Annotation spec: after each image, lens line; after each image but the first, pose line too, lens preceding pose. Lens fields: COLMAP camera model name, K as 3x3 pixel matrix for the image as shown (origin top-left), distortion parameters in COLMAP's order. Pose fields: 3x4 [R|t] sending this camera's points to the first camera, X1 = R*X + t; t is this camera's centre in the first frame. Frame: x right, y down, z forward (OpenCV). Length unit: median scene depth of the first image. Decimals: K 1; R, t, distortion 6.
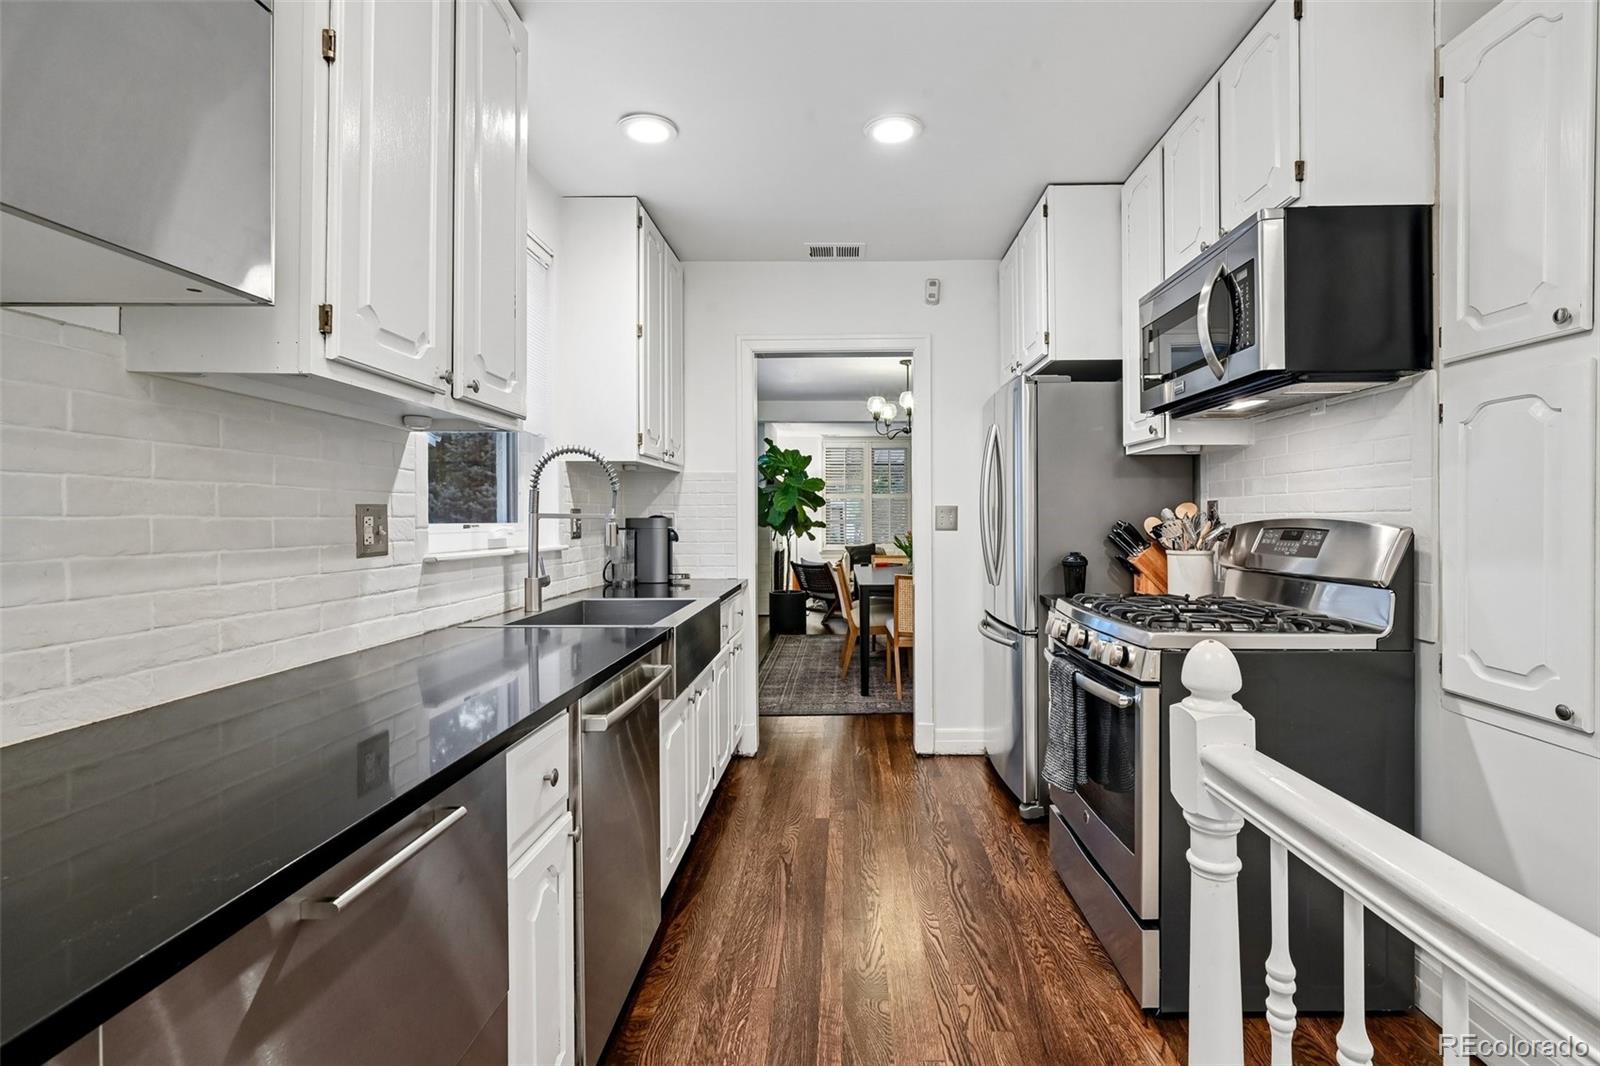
lens RADIAL K [[705.1, 0, 804.3], [0, 705.1, 535.5], [0, 0, 1]] dist [0.000097, 0.000499]
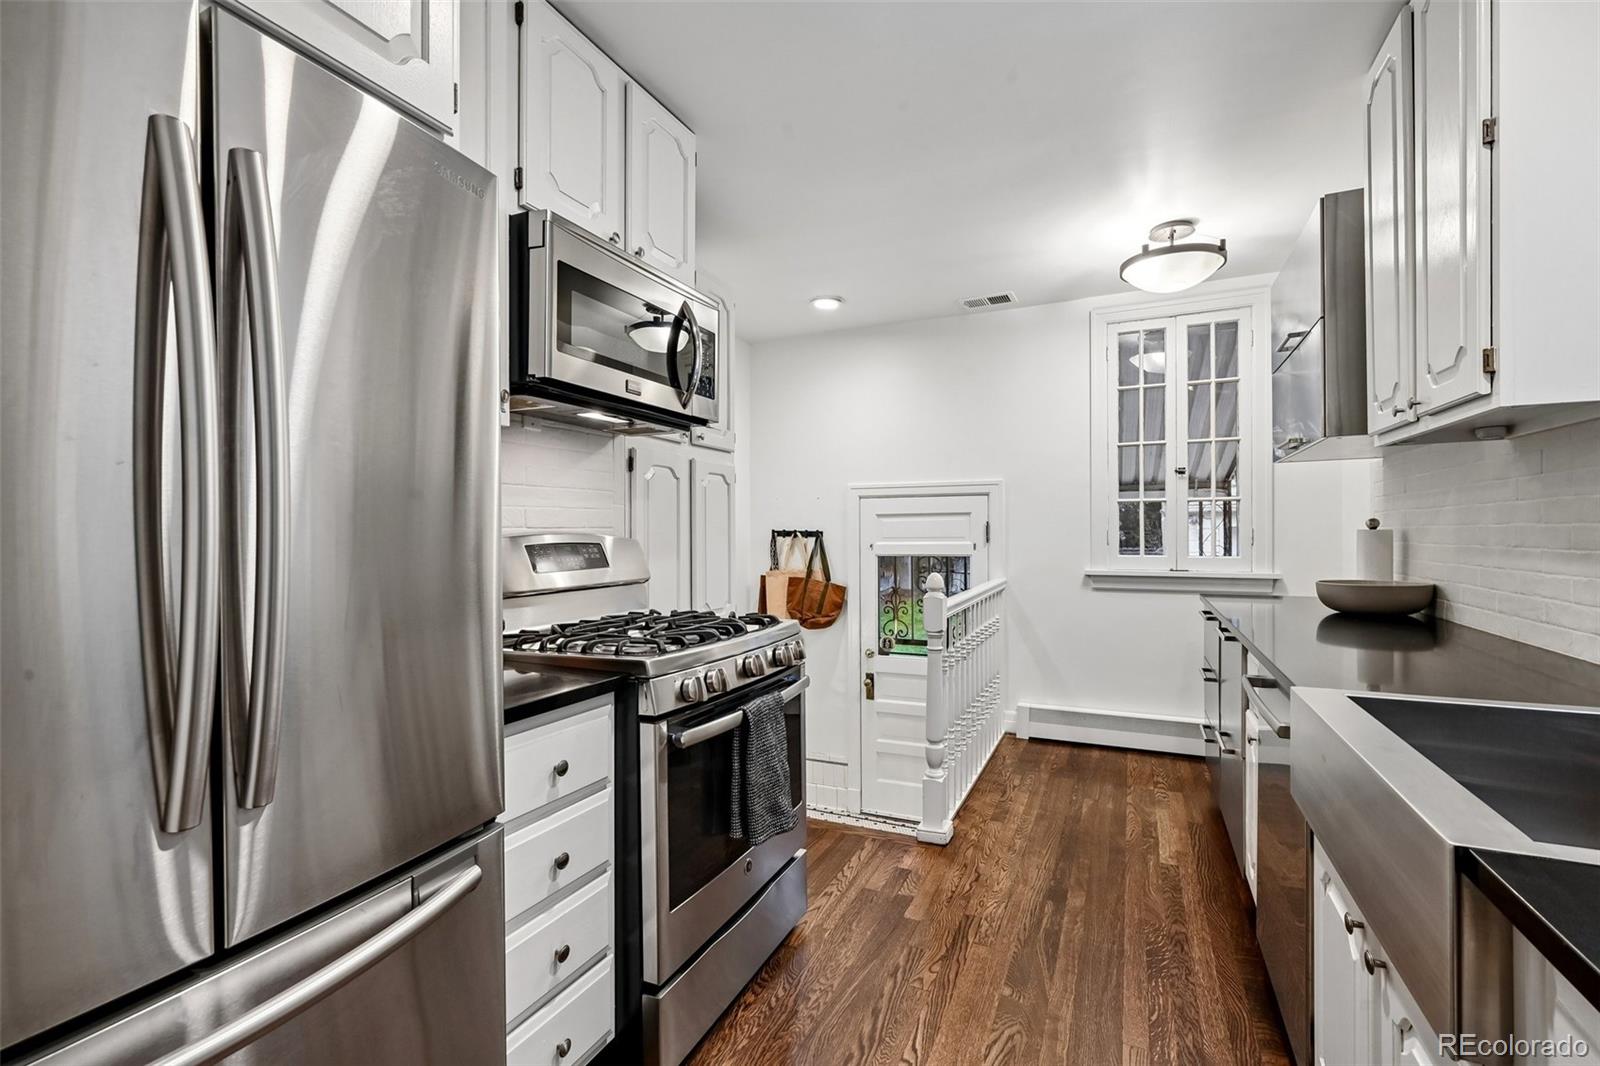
lens RADIAL K [[705.1, 0, 804.3], [0, 705.1, 535.5], [0, 0, 1]] dist [0.000097, 0.000499]
pose [[-0.929486, 0.006370, 0.368802, 0.001995], [0.016629, 0.999558, 0.024644, -0.044494], [-0.368482, 0.029039, -0.929181, 1.992787]]
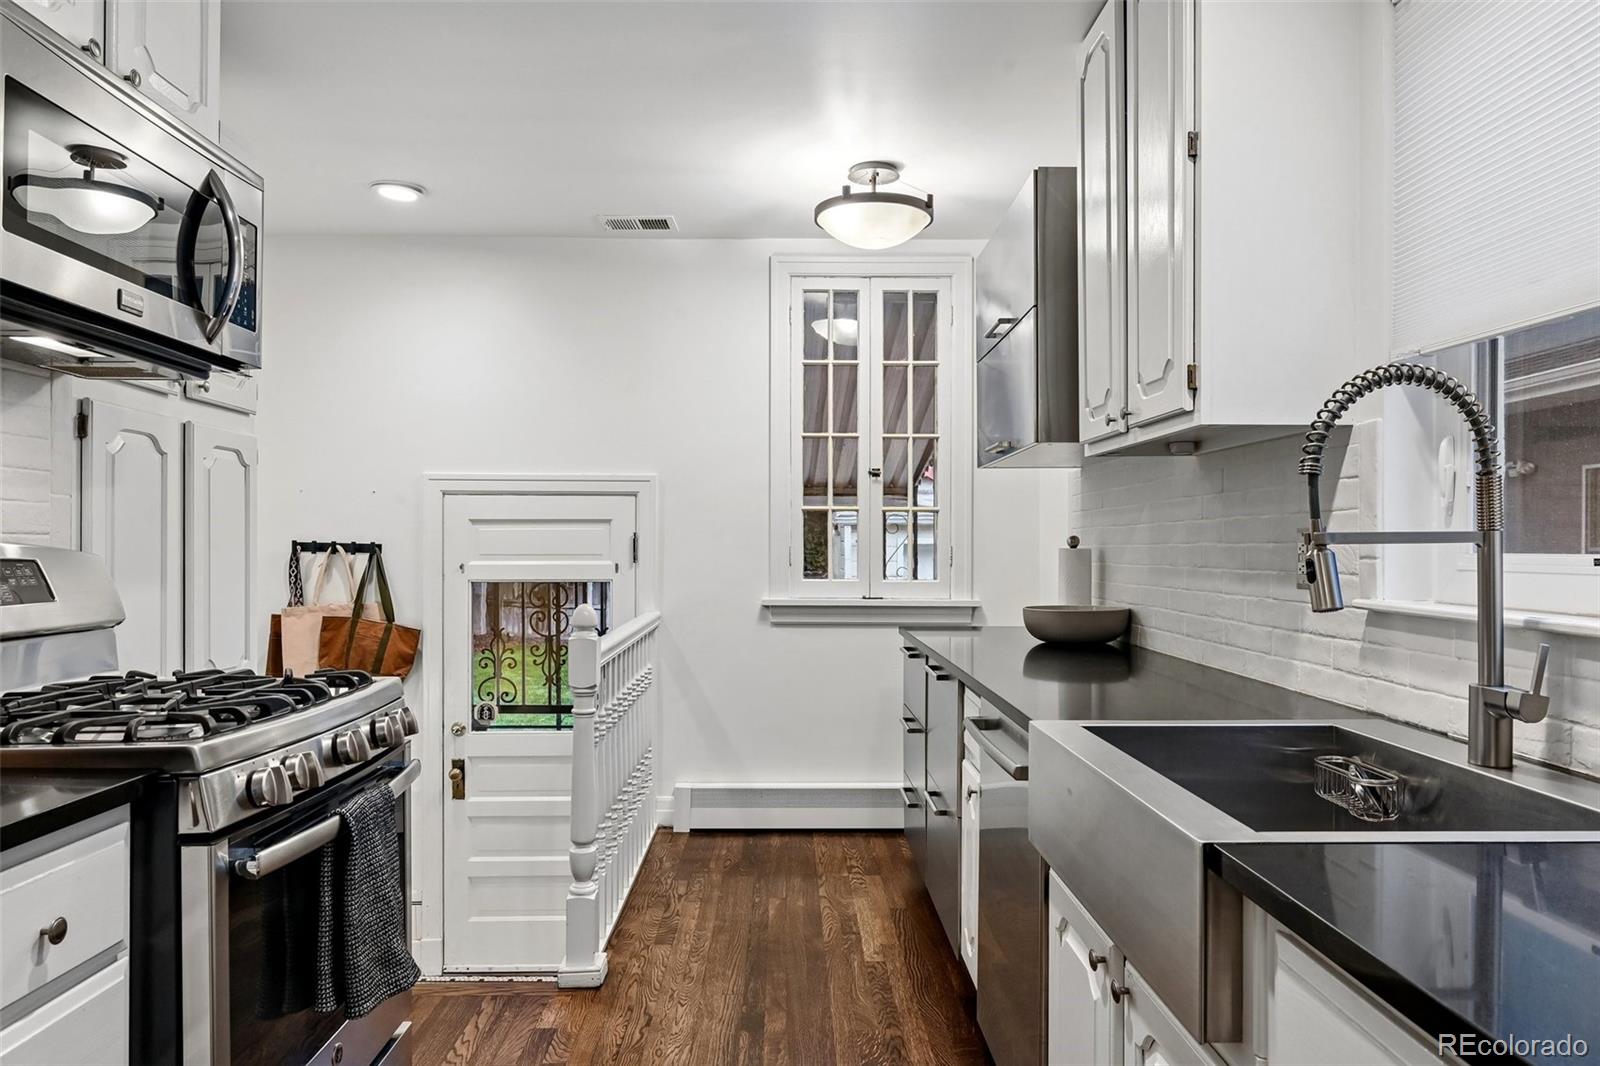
lens RADIAL K [[1044.9, 0, 801.0], [0, 1044.9, 548.4], [0, 0, 1]] dist [-0.002376, 0.002755]
pose [[-0.997625, -0.000838, -0.068876, 0.086382], [-0.002475, 0.999716, 0.023685, -0.045373], [0.068837, 0.023799, -0.997344, 2.090416]]
